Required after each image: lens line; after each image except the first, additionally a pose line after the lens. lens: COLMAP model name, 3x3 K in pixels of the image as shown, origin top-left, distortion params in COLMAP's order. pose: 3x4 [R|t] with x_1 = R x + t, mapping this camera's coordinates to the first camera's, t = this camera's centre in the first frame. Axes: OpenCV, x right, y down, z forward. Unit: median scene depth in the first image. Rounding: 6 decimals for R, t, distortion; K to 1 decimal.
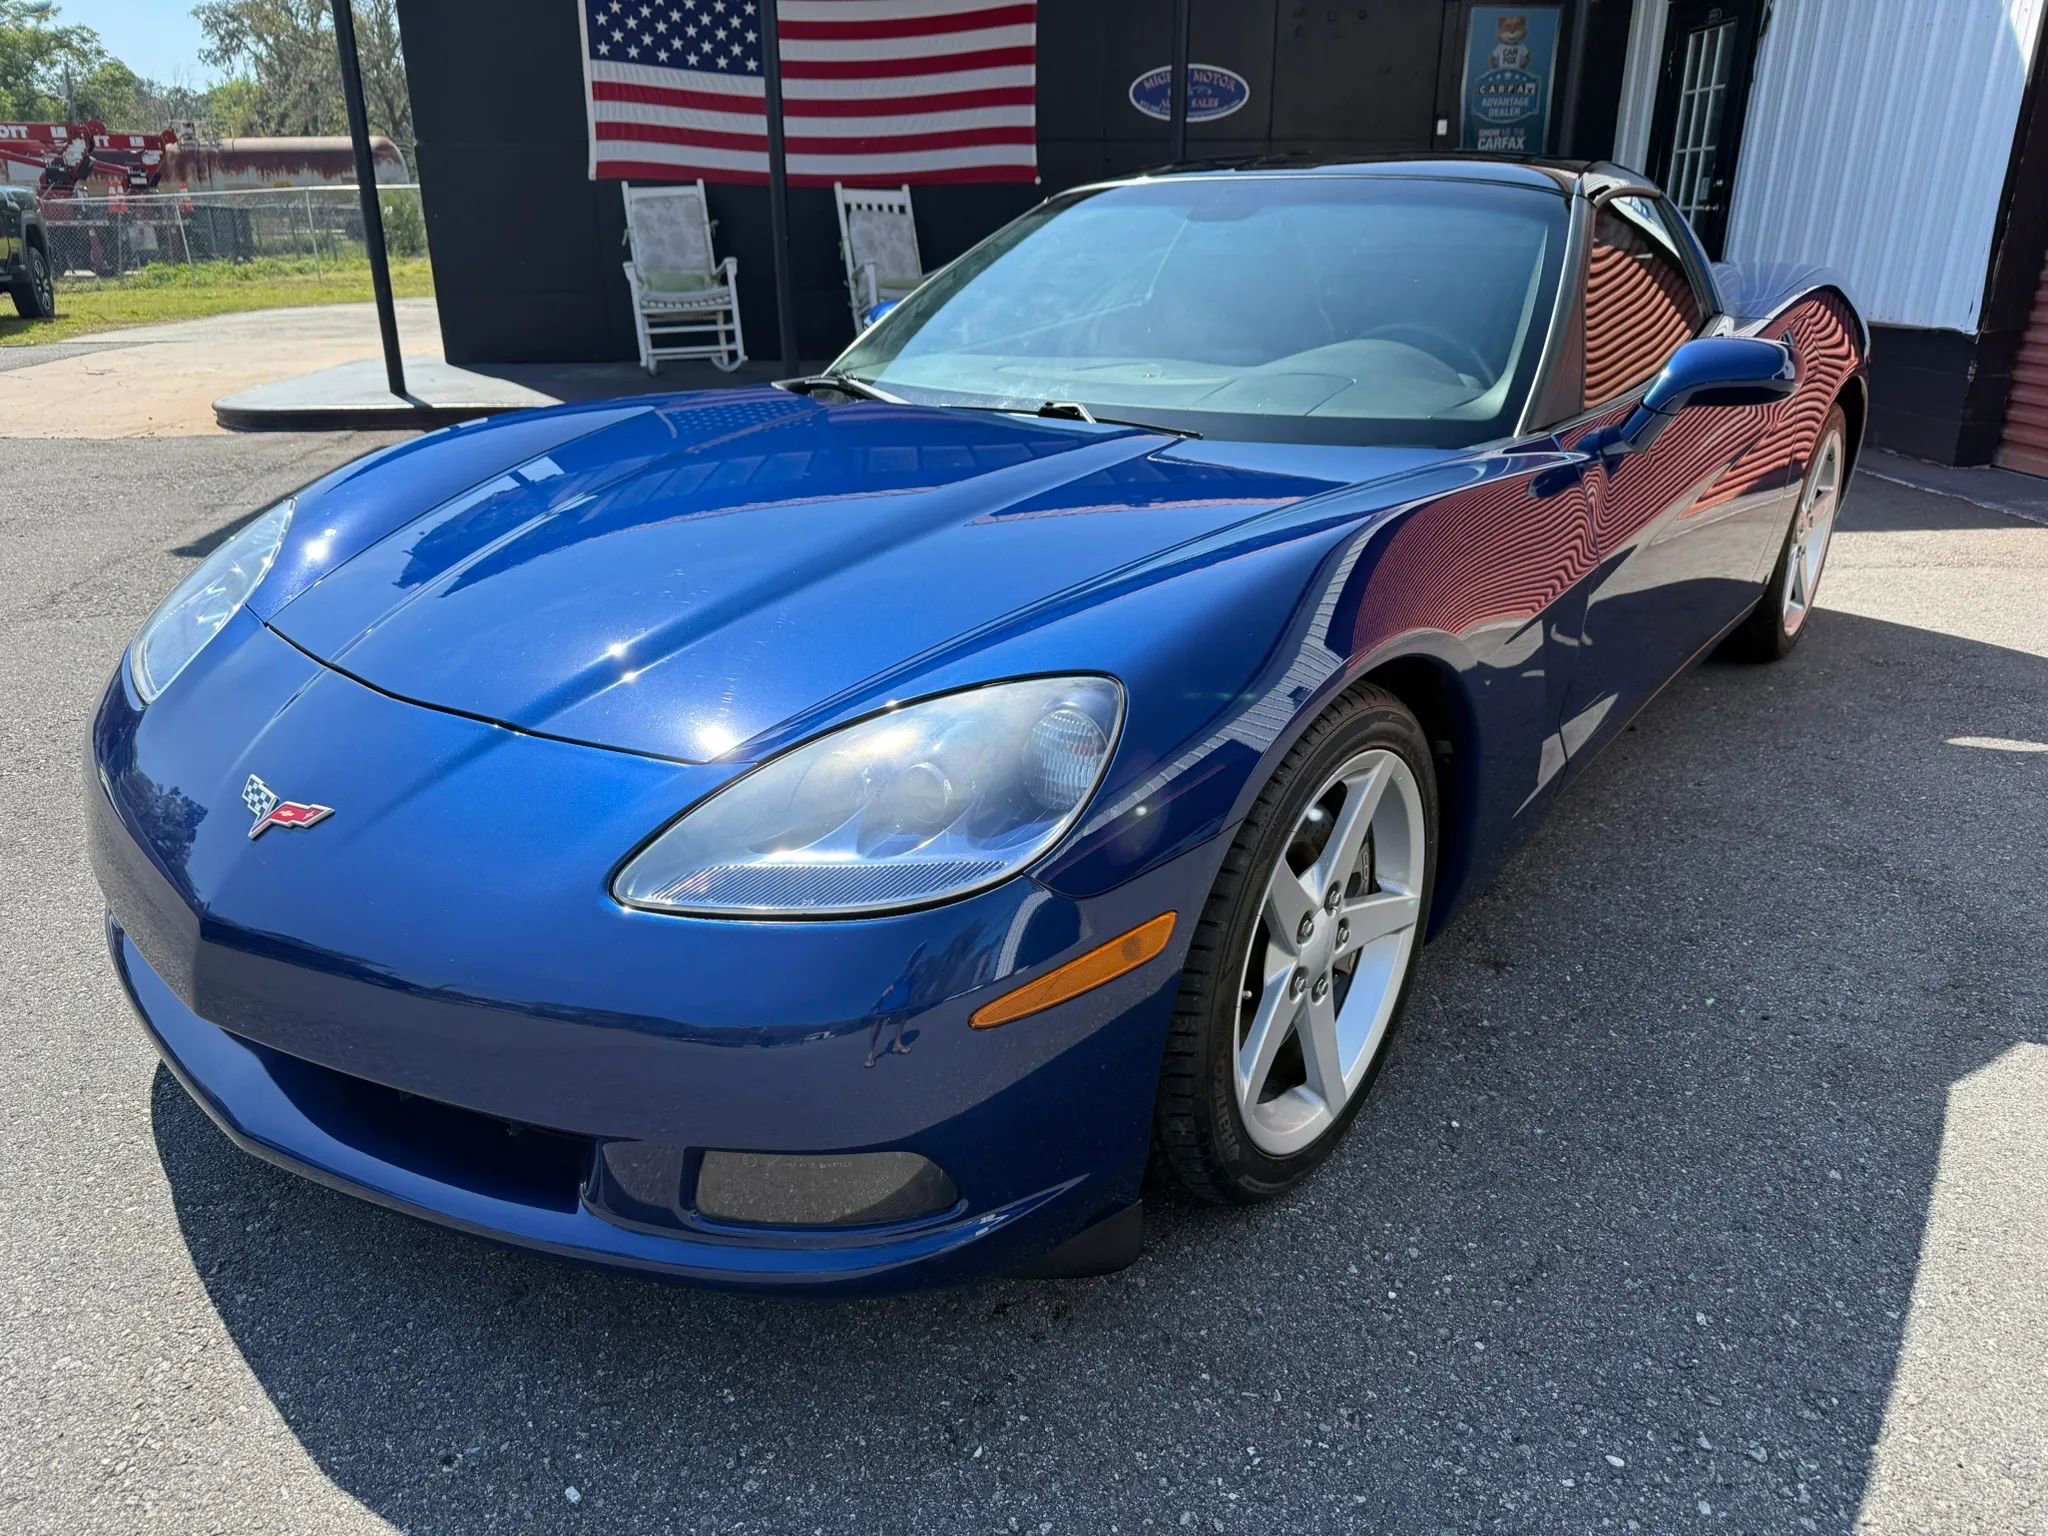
lens RADIAL K [[1455.5, 0, 1035.0], [0, 1455.5, 755.0], [0, 0, 1]] dist [0.002590, 0.002313]
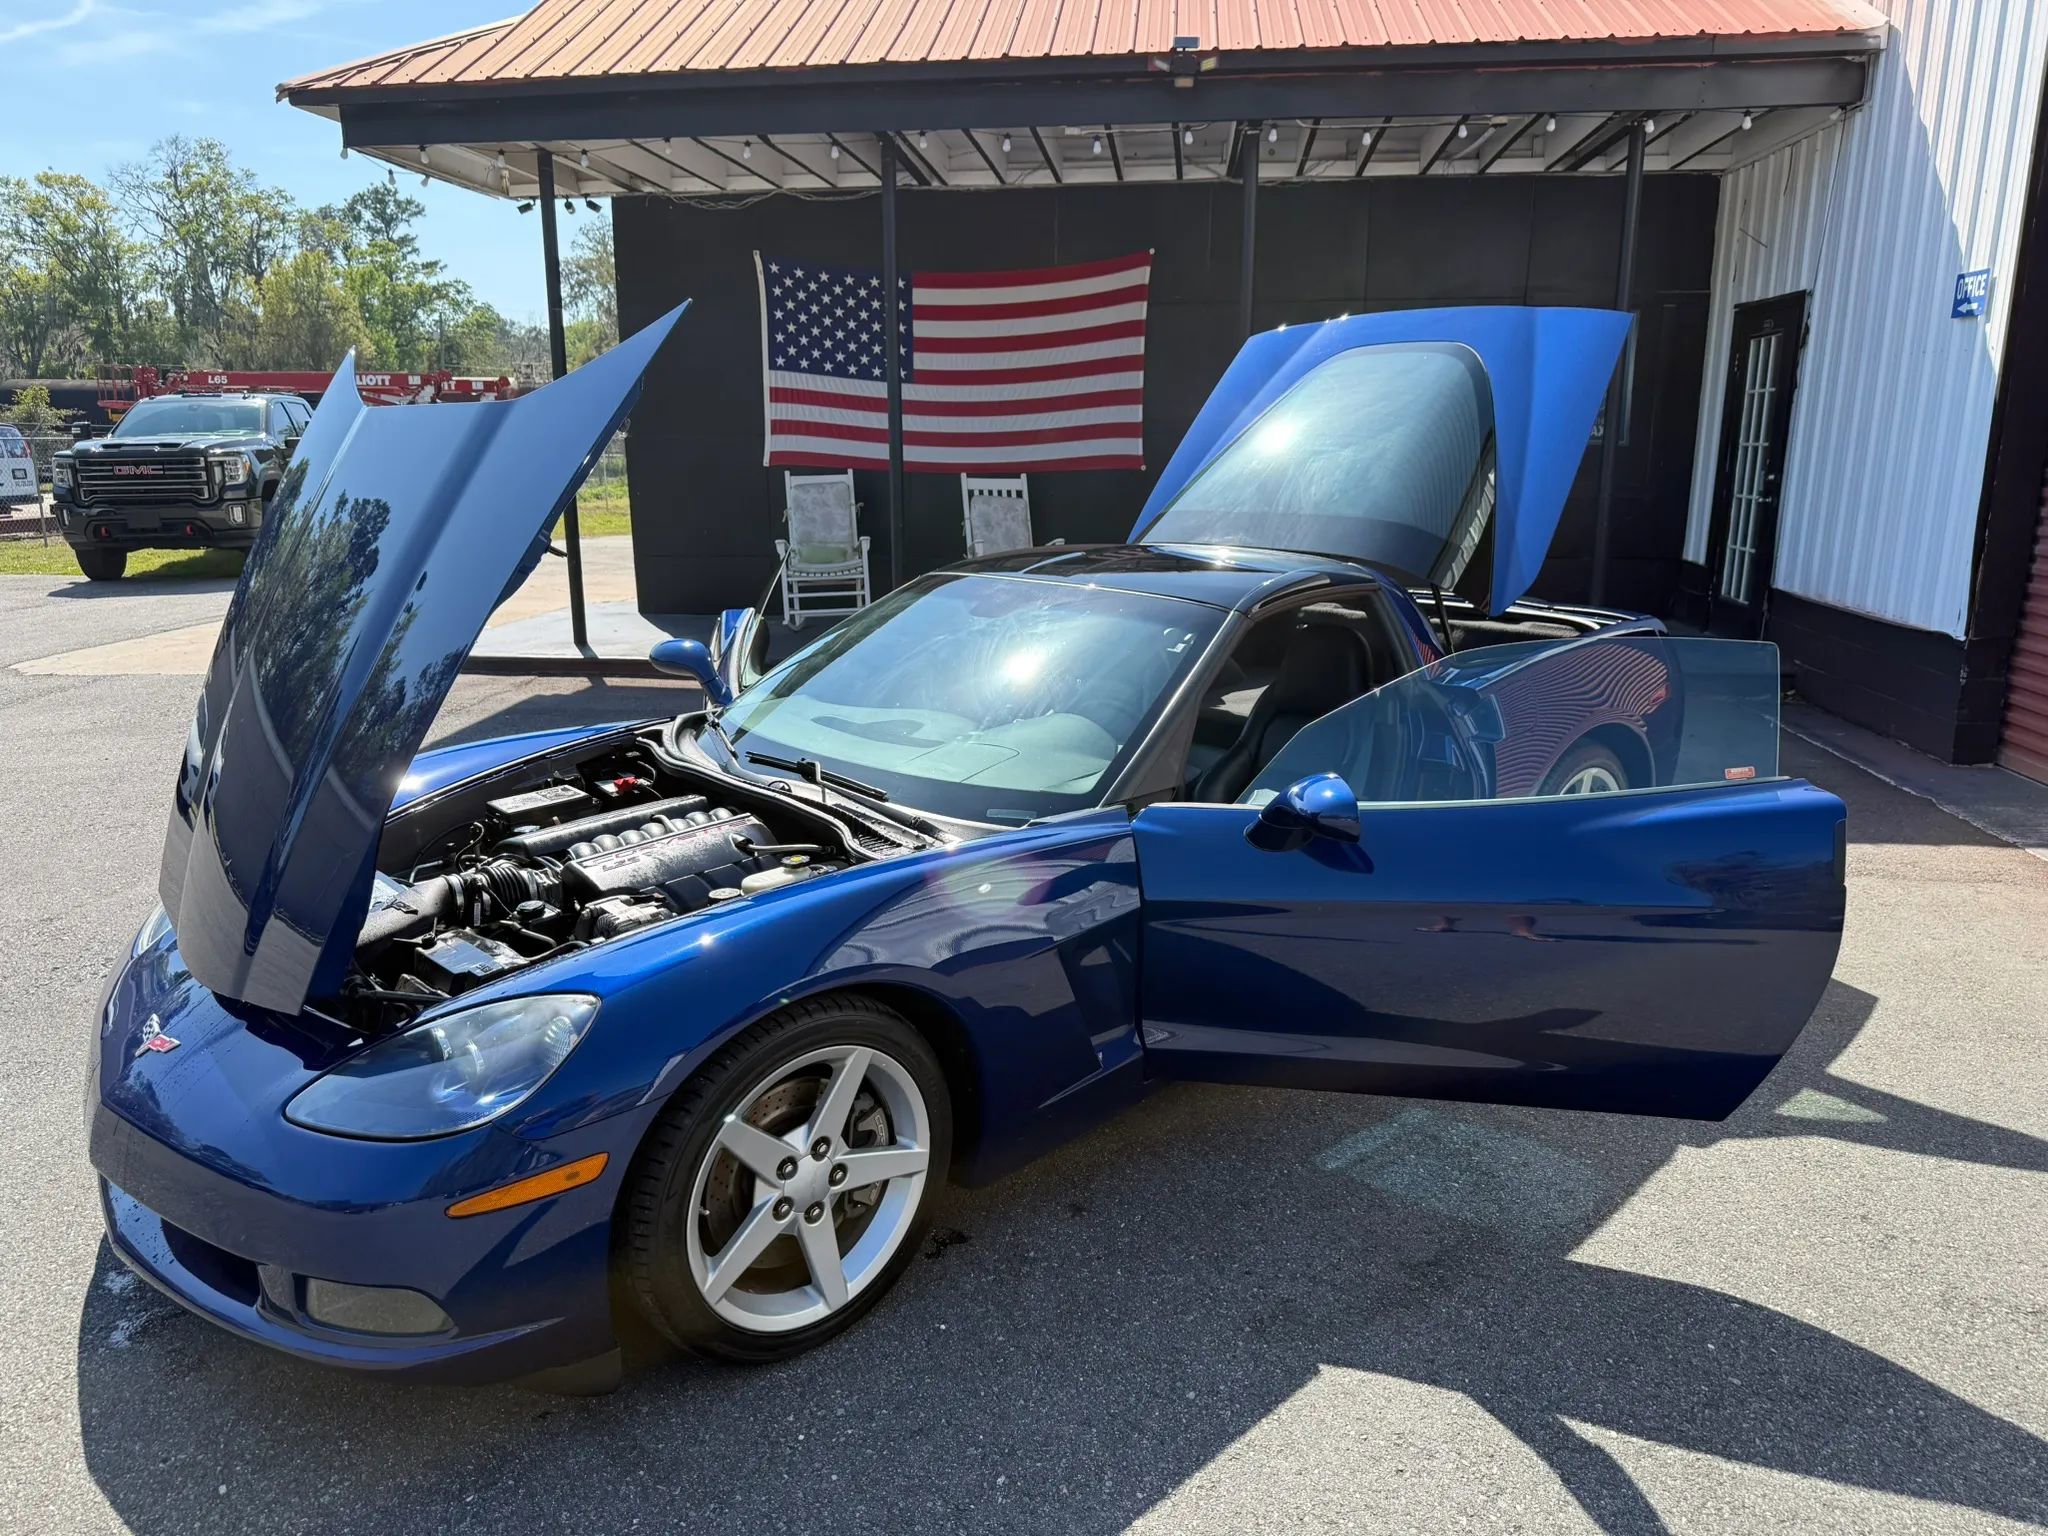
lens RADIAL K [[1434.3, 0, 1028.3], [0, 1434.3, 764.3], [0, 0, 1]] dist [0.093615, -0.151701]
pose [[0.984960, 0.037488, -0.168667, 0.116273], [-0.059519, 0.990049, -0.127519, -0.020214], [0.162208, 0.135640, 0.977390, -0.078313]]
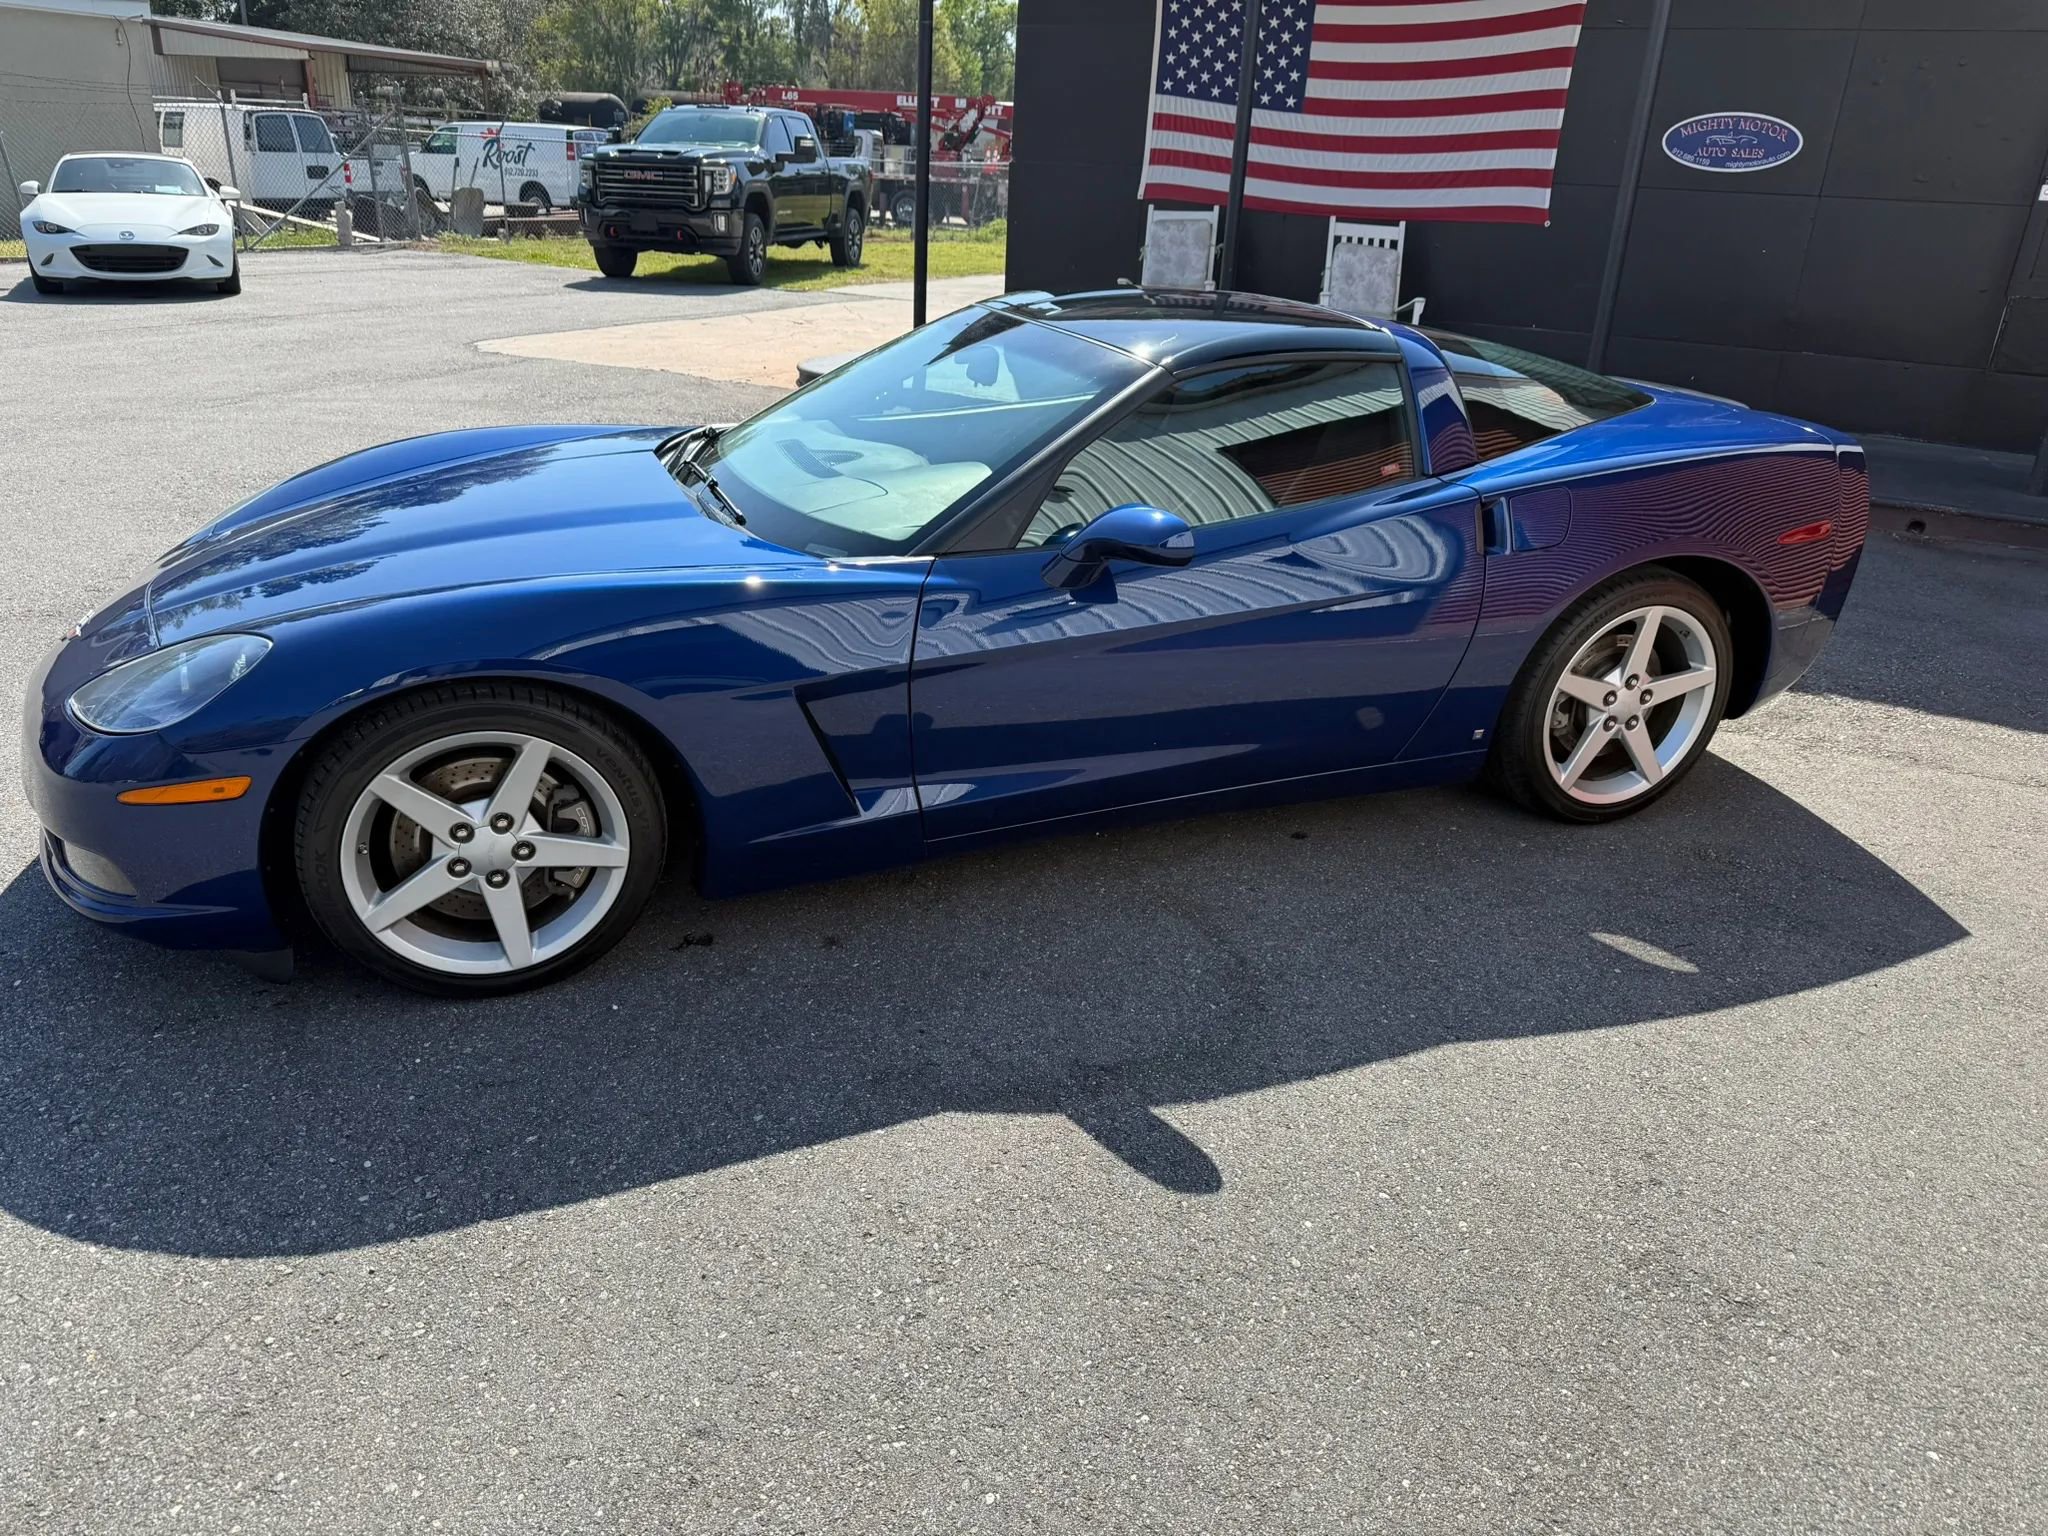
lens RADIAL K [[1473.2, 0, 1019.3], [0, 1473.2, 730.8], [0, 0, 1]] dist [0.002782, -0.008004]
pose [[0.854710, 0.224133, -0.468225, 0.251677], [-0.224796, 0.972833, 0.055335, -0.037986], [0.467907, 0.057959, 0.881875, -0.025728]]
